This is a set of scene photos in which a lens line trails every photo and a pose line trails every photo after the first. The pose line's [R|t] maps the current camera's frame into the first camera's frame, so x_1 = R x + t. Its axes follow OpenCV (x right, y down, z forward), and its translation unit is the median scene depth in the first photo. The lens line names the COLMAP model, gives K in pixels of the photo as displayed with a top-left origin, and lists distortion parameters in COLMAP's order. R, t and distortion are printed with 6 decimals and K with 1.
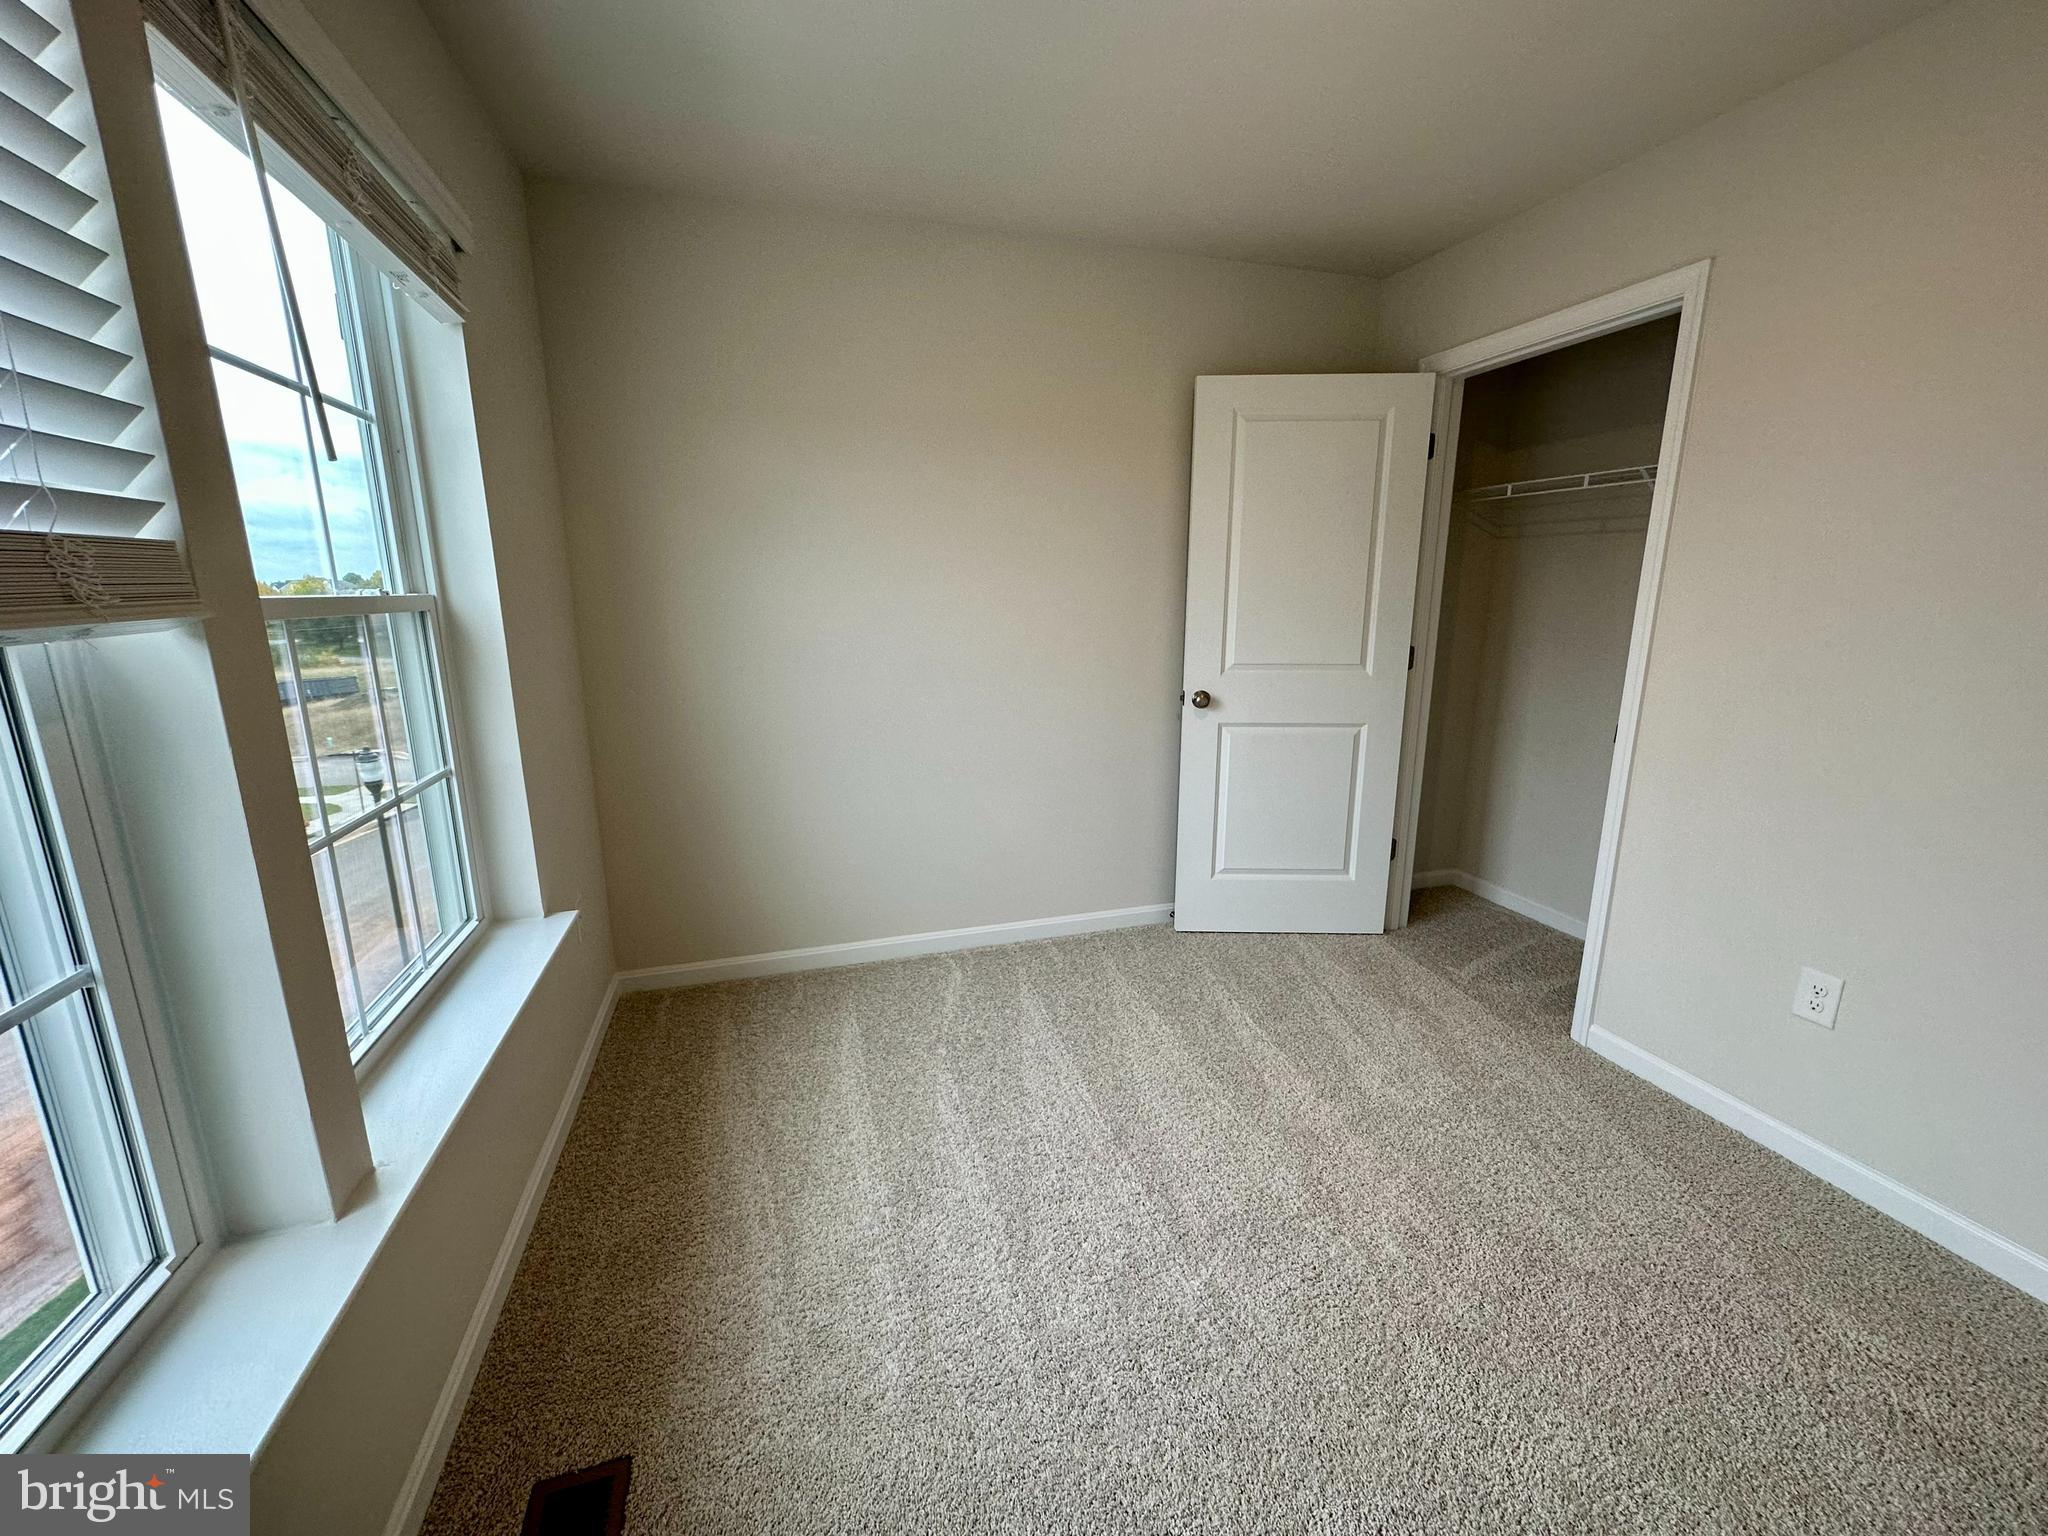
lens RADIAL K [[822.7, 0, 1022.1], [0, 822.7, 756.7], [0, 0, 1]] dist [0.000884, -0.000372]
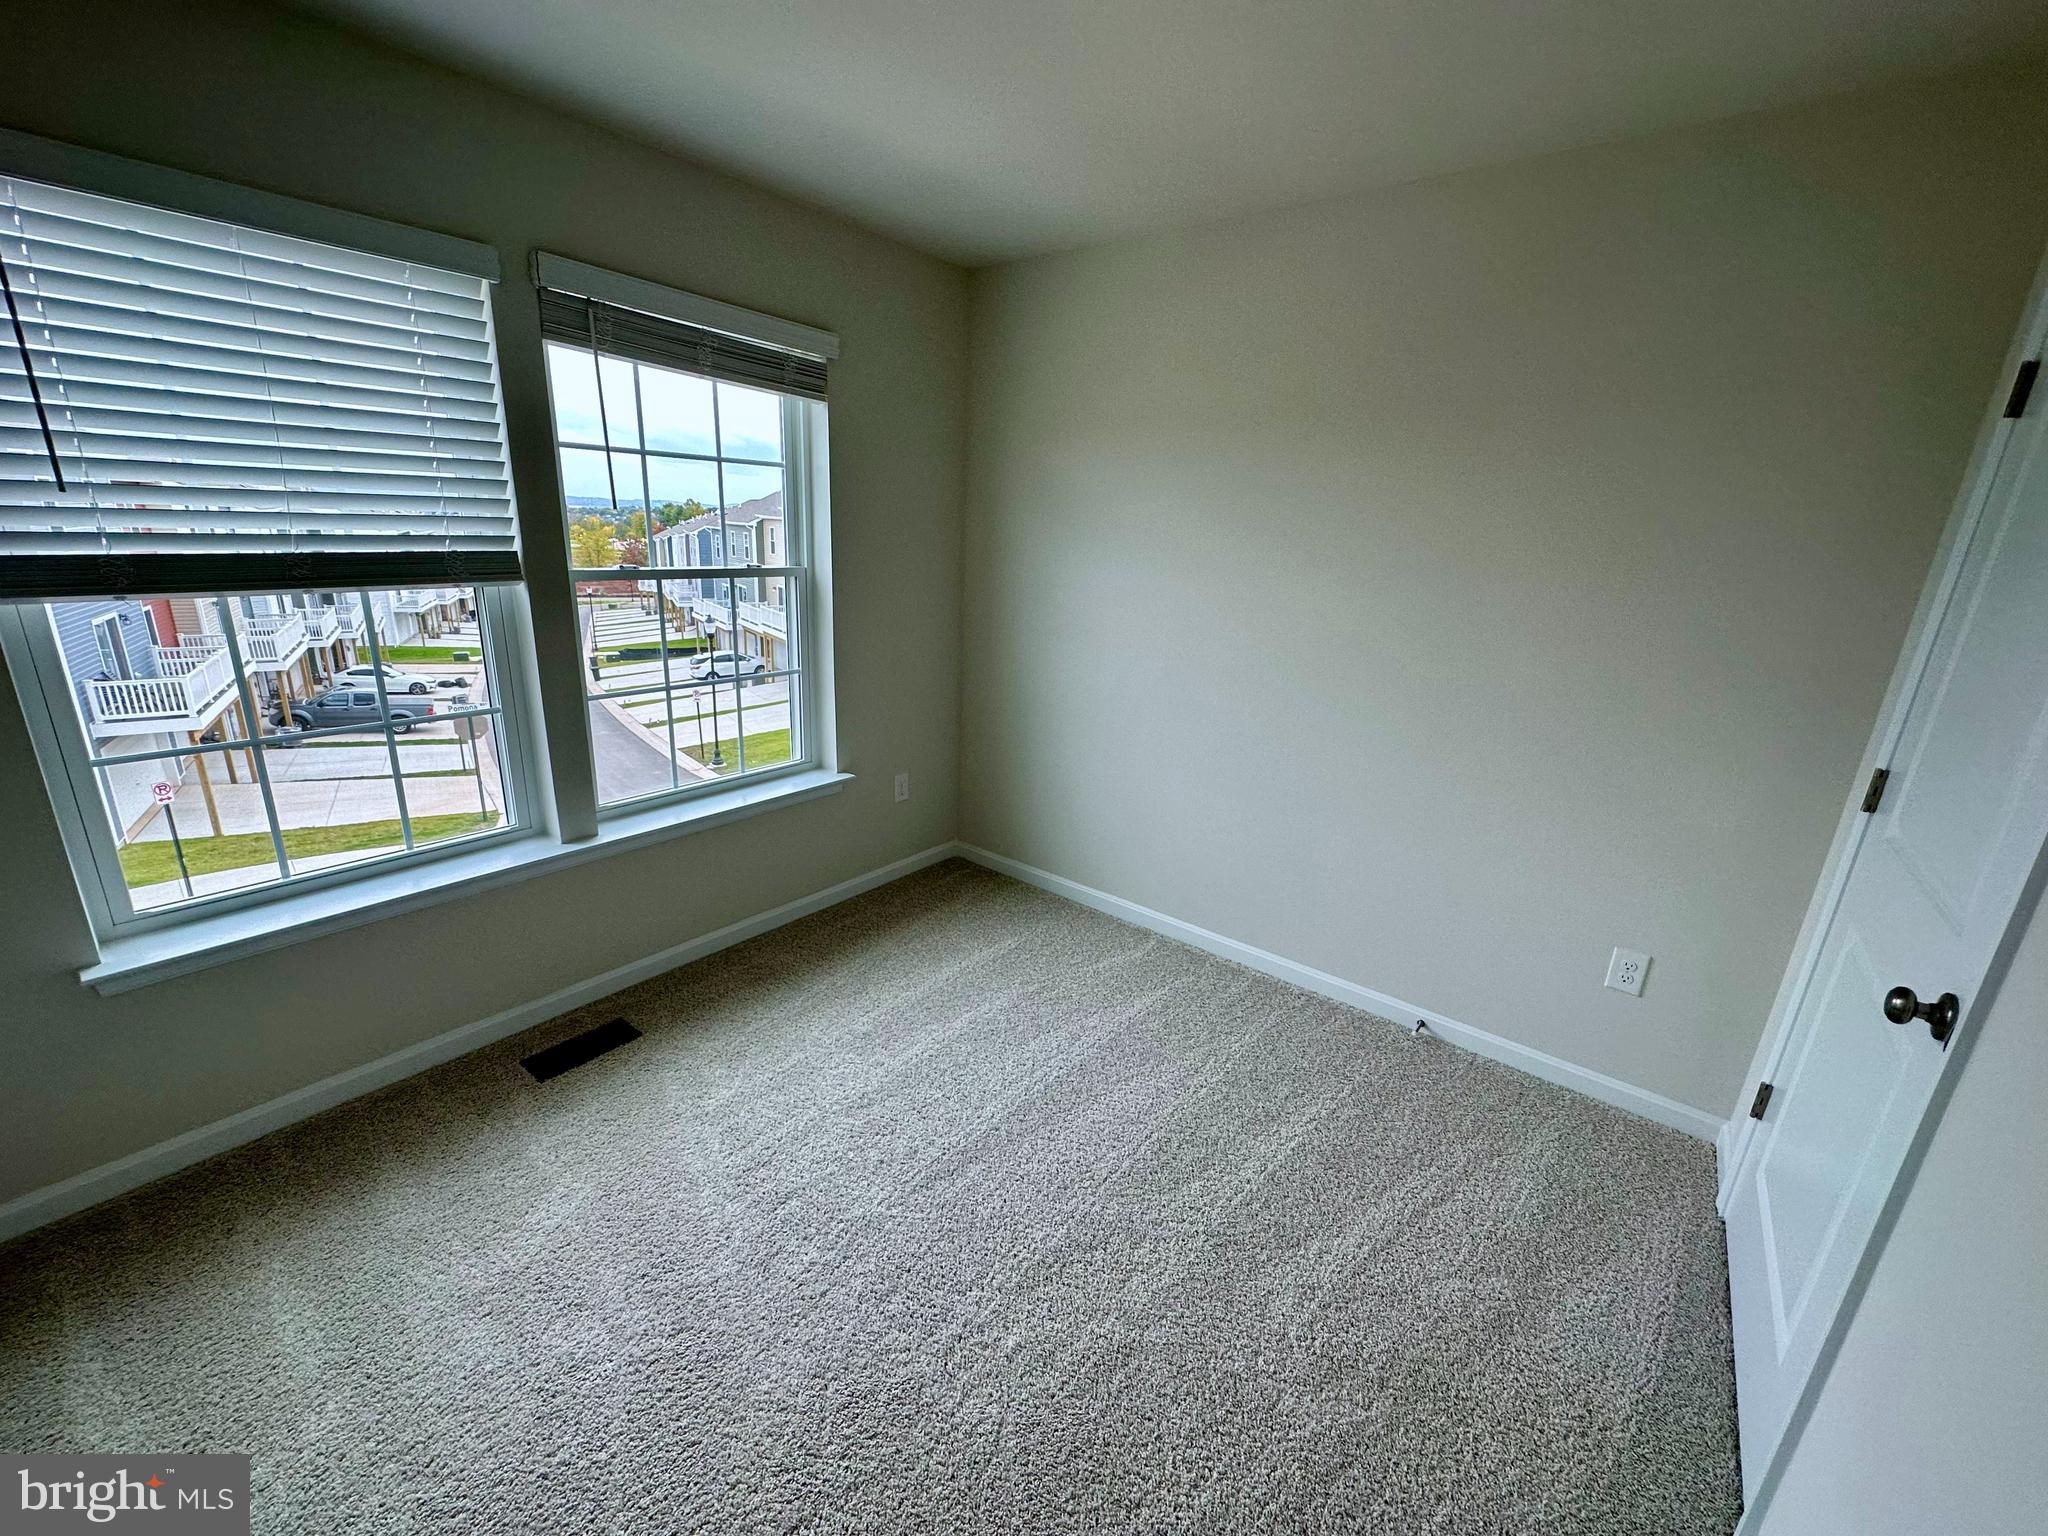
lens RADIAL K [[822.7, 0, 1023.7], [0, 822.7, 776.3], [0, 0, 1]] dist [0.000884, -0.000372]
pose [[0.573466, 0.276573, -0.771132, 0.647810], [-0.221958, 0.958537, 0.178724, -0.116355], [0.788588, 0.068667, 0.611076, 0.259985]]
